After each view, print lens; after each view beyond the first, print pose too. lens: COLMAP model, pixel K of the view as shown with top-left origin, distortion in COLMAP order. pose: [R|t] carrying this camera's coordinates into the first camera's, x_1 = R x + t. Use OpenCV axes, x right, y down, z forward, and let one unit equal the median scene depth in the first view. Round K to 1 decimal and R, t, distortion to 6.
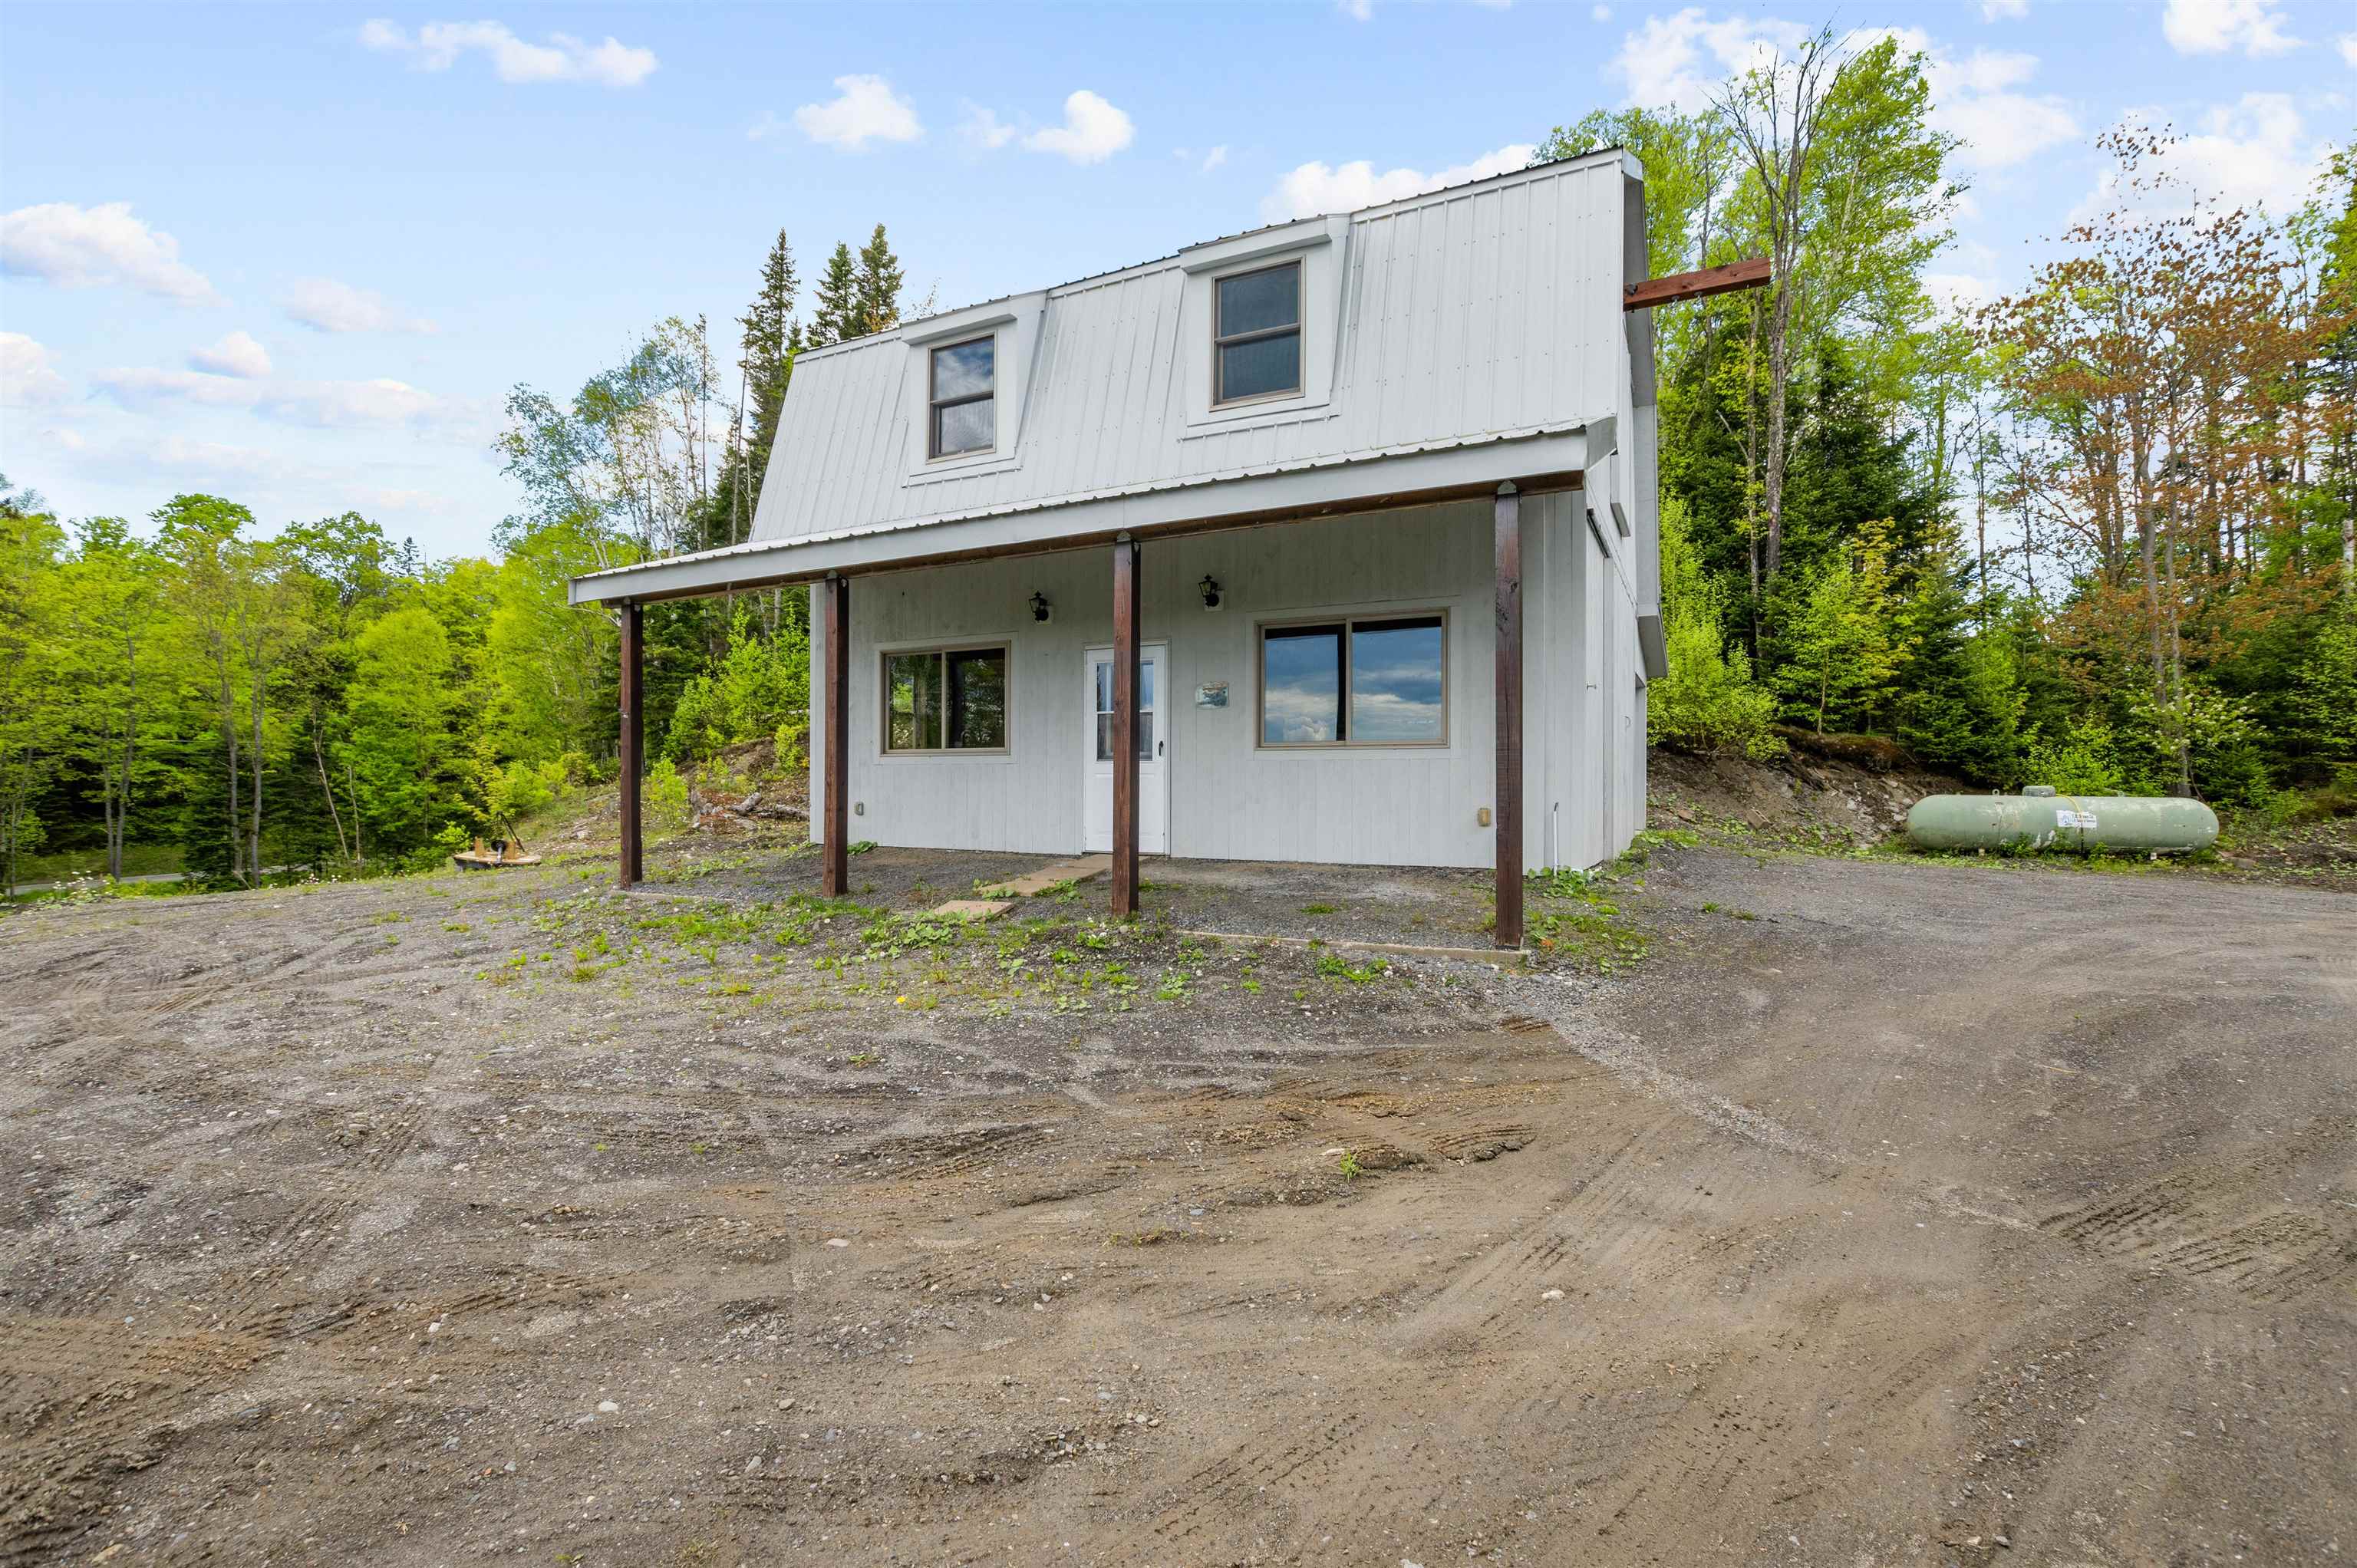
lens RADIAL K [[1041.7, 0, 1180.3], [0, 1041.7, 779.2], [0, 0, 1]] dist [-0.036143, 0.006430]
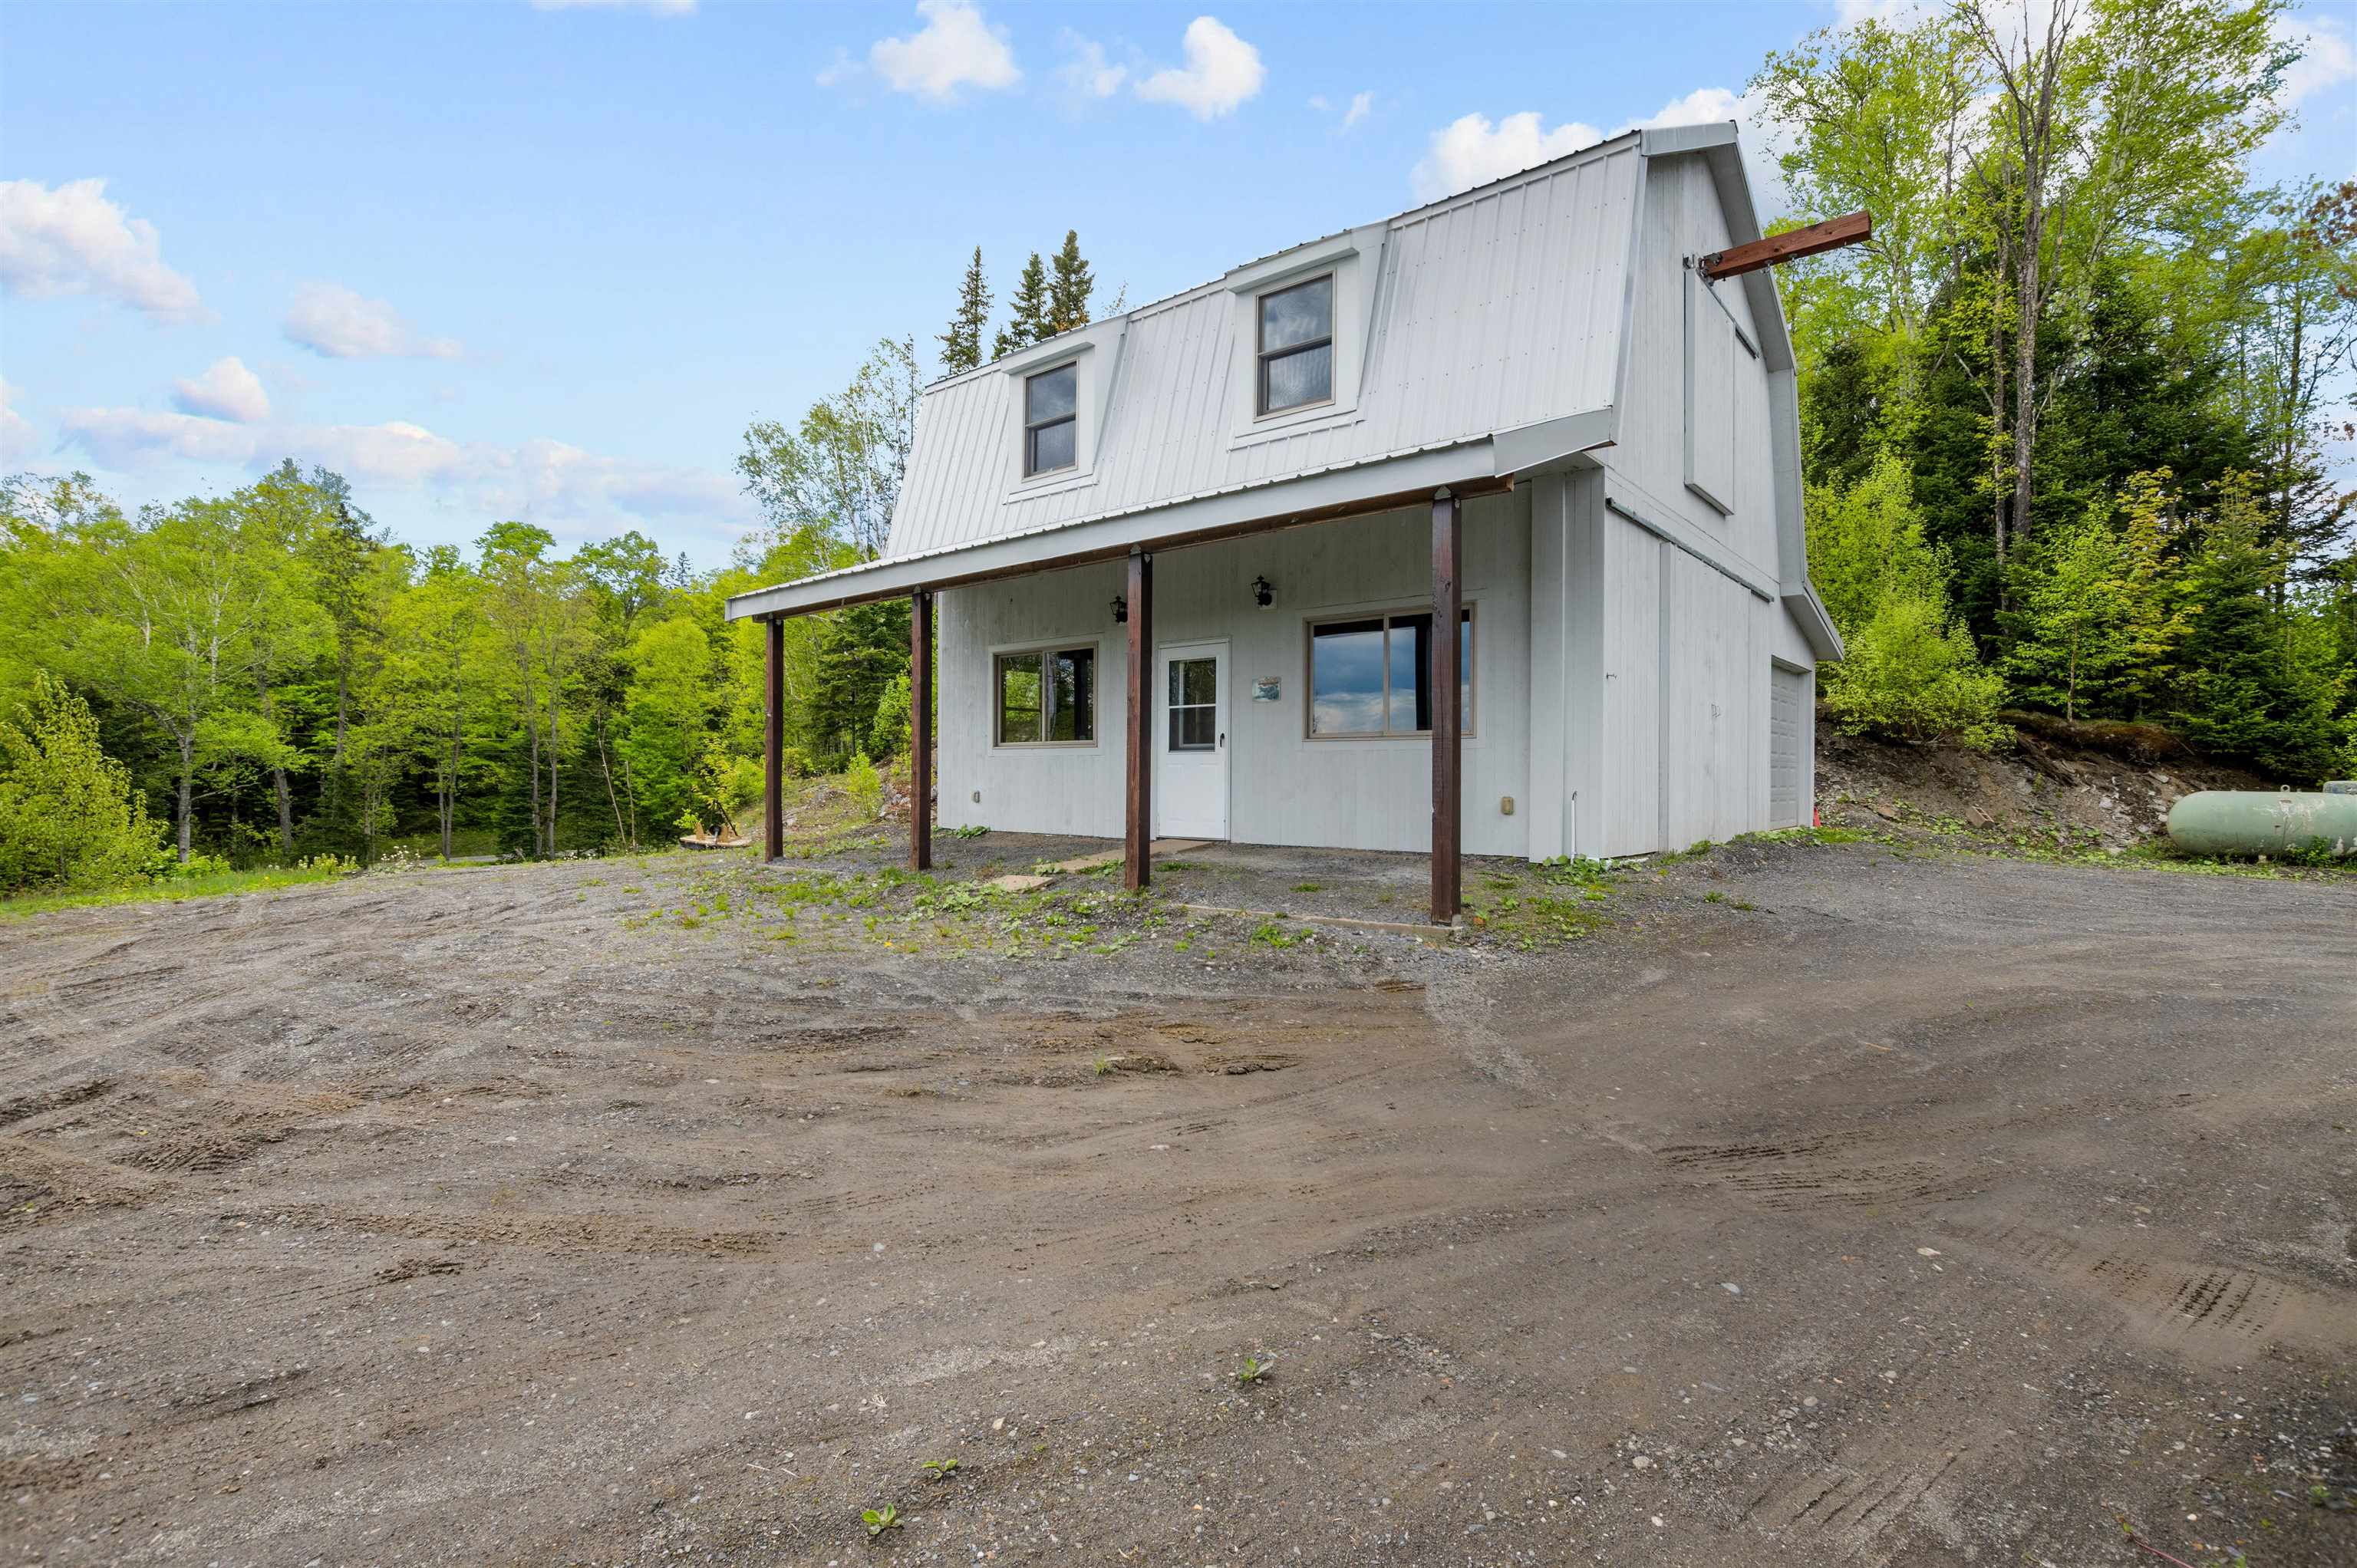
lens RADIAL K [[1098.7, 0, 1187.1], [0, 1098.7, 776.5], [0, 0, 1]] dist [-0.033814, 0.006409]
pose [[0.975071, 0.001939, -0.221883, 0.100250], [-0.001710, 0.999998, 0.001221, 0.003091], [0.221885, -0.000811, 0.975073, -0.051973]]
